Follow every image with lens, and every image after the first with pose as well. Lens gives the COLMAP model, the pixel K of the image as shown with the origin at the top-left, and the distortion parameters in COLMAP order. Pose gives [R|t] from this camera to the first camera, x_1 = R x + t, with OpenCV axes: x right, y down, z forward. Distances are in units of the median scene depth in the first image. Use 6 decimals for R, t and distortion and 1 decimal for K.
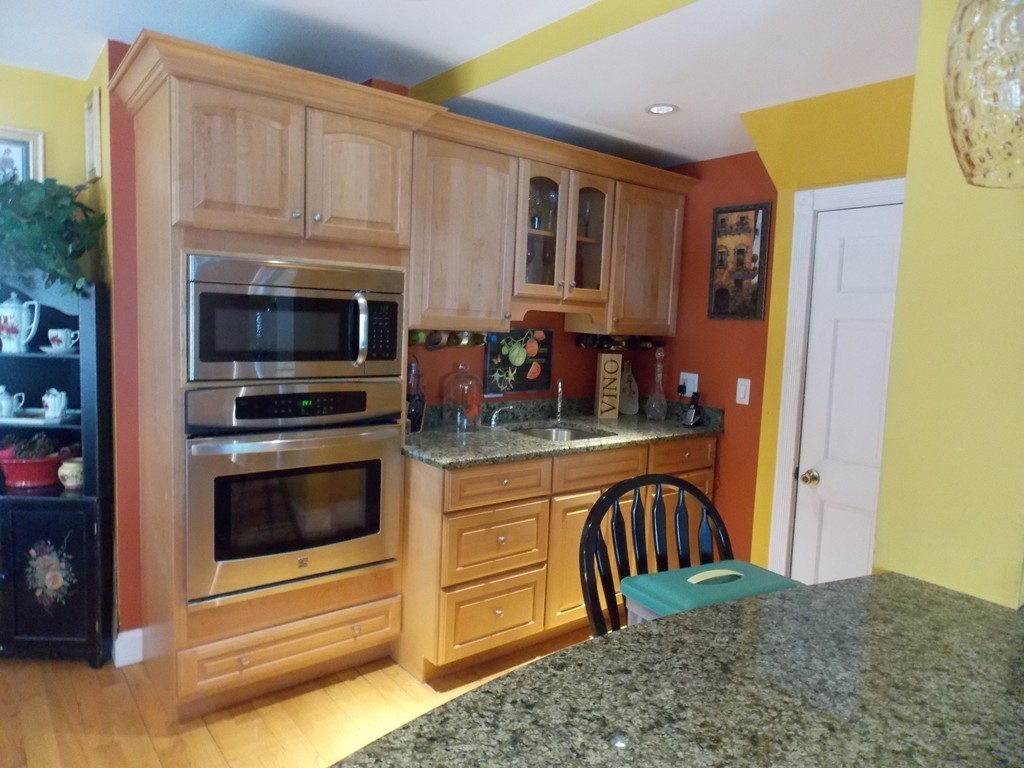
lens RADIAL K [[676.8, 0, 510.4], [0, 676.8, 383.1], [0, 0, 1]] dist [0.012418, -0.013084]
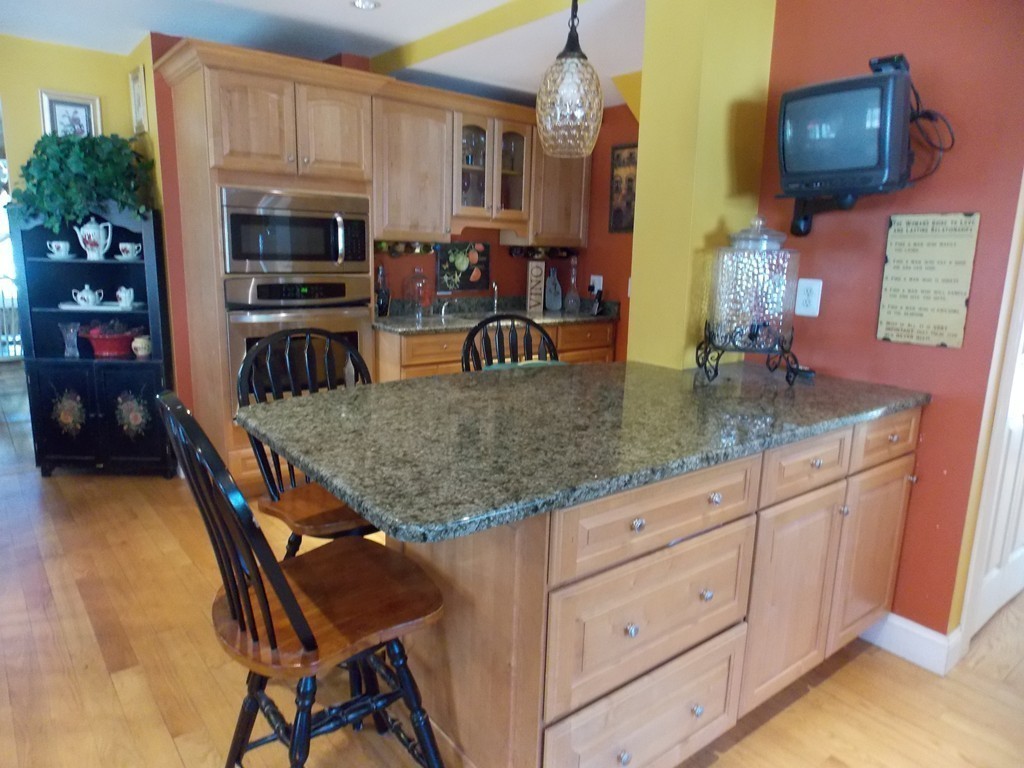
lens RADIAL K [[676.8, 0, 513.8], [0, 676.8, 383.1], [0, 0, 1]] dist [0.012418, -0.013084]
pose [[0.999817, -0.016999, 0.008760, 0.125840], [0.016066, 0.995117, 0.097389, 0.086279], [-0.010373, -0.097230, 0.995208, -0.446179]]
